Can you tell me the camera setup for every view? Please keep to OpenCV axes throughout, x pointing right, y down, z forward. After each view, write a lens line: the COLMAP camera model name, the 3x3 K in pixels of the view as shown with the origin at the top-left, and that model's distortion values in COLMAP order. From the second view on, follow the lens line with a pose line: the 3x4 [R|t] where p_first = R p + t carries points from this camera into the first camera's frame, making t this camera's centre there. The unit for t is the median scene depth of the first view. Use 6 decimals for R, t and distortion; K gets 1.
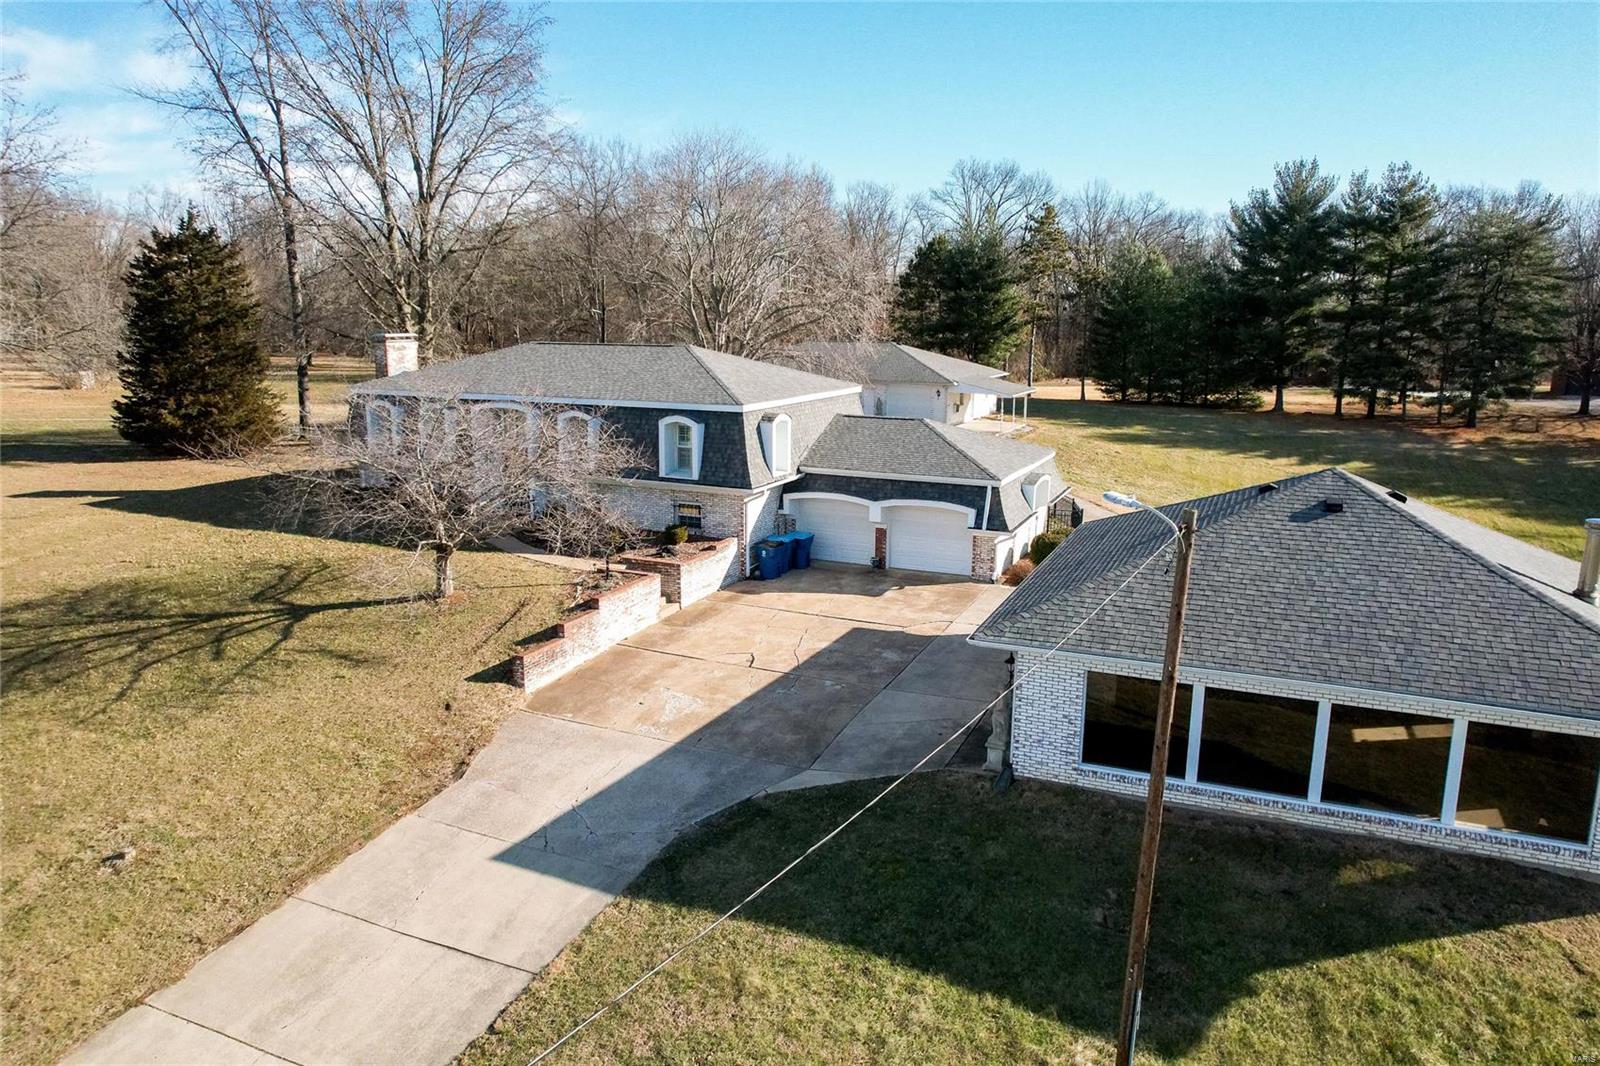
lens RADIAL K [[1123.7, 0, 800.0], [0, 1123.7, 533.0], [0, 0, 1]] dist [-0.082743, 0.079573]
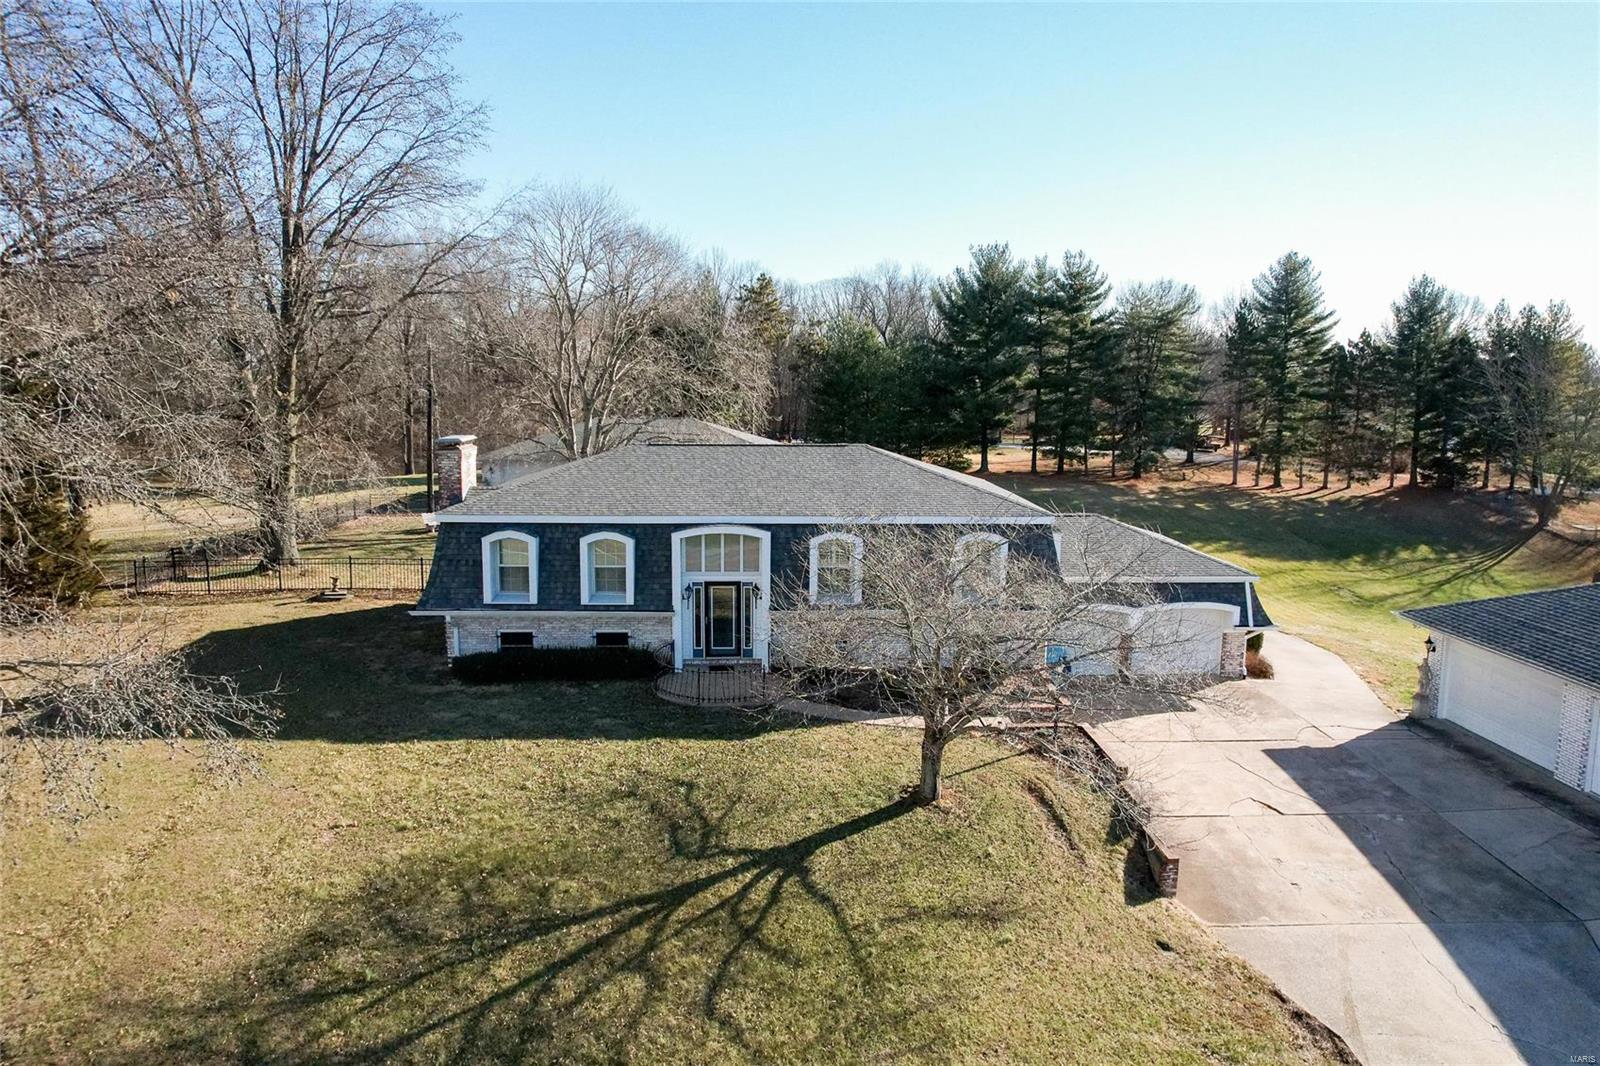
lens RADIAL K [[1123.7, 0, 800.0], [0, 1123.7, 533.0], [0, 0, 1]] dist [-0.082743, 0.079573]
pose [[0.878518, -0.068777, 0.472733, -0.624935], [0.092191, 0.995388, -0.026509, -0.093060], [-0.468730, 0.066870, 0.880807, 0.306981]]
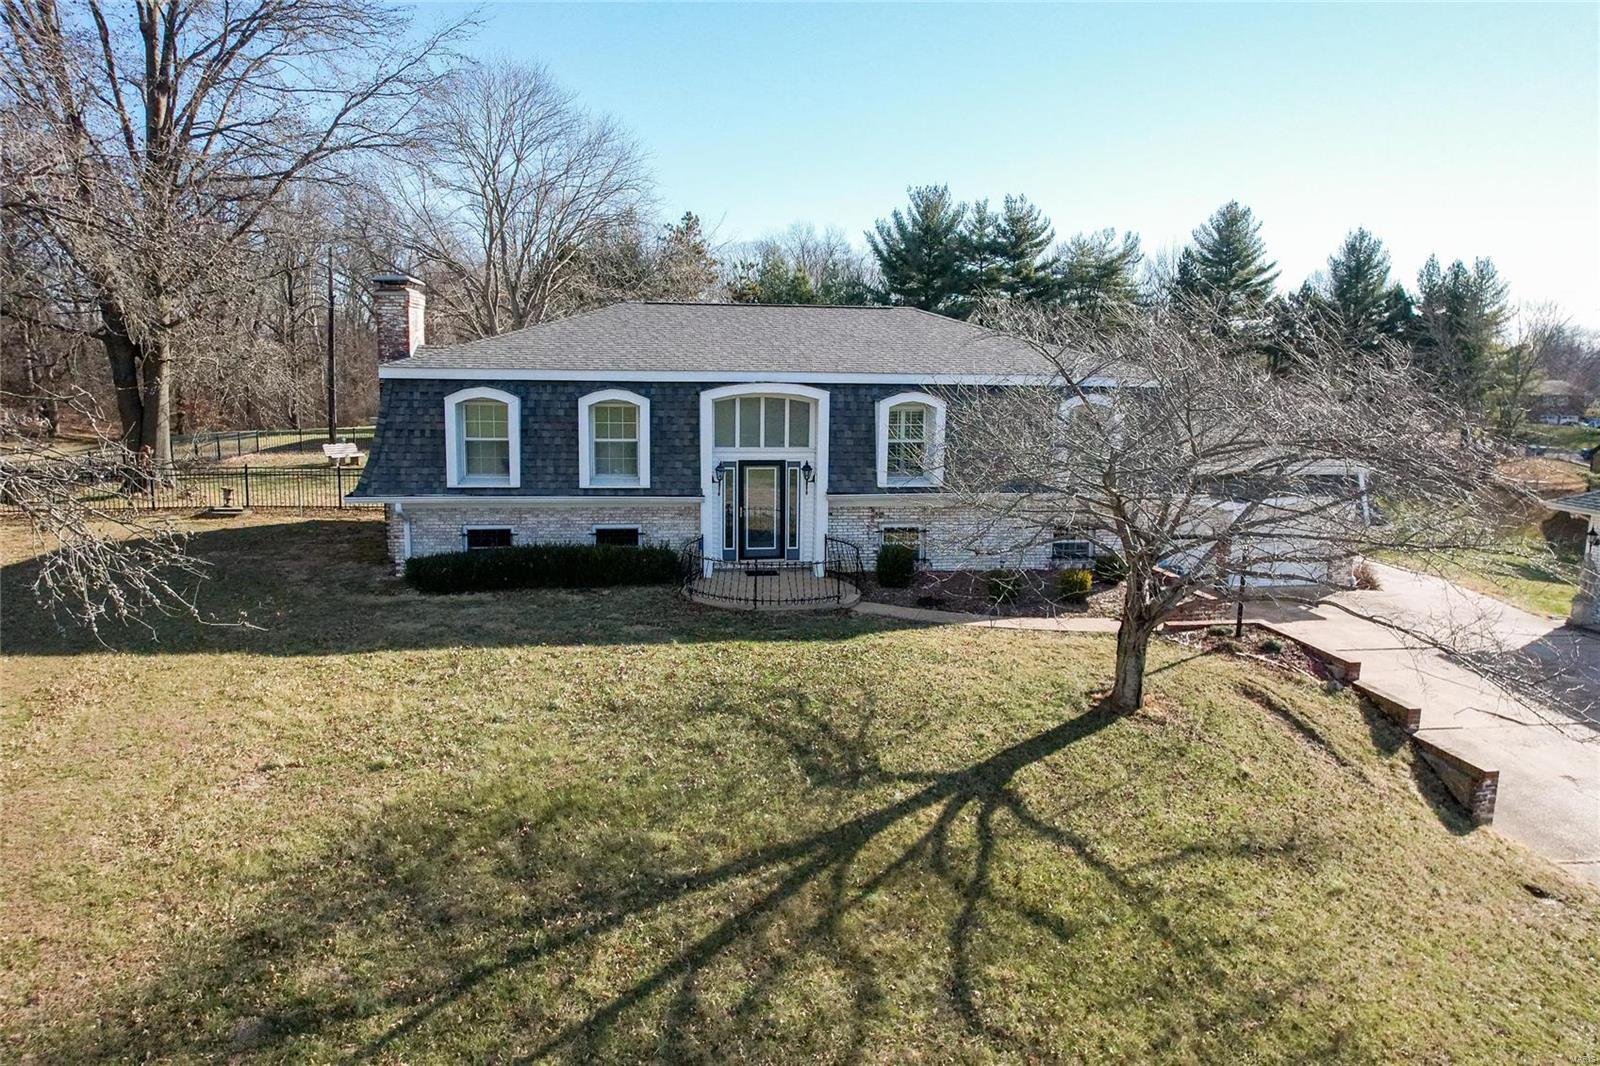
lens RADIAL K [[1123.7, 0, 800.0], [0, 1123.7, 533.0], [0, 0, 1]] dist [-0.082743, 0.079573]
pose [[0.824532, -0.082275, 0.559801, -0.628132], [0.106893, 0.994206, -0.011322, -0.033906], [-0.555626, 0.069174, 0.828550, 0.529111]]
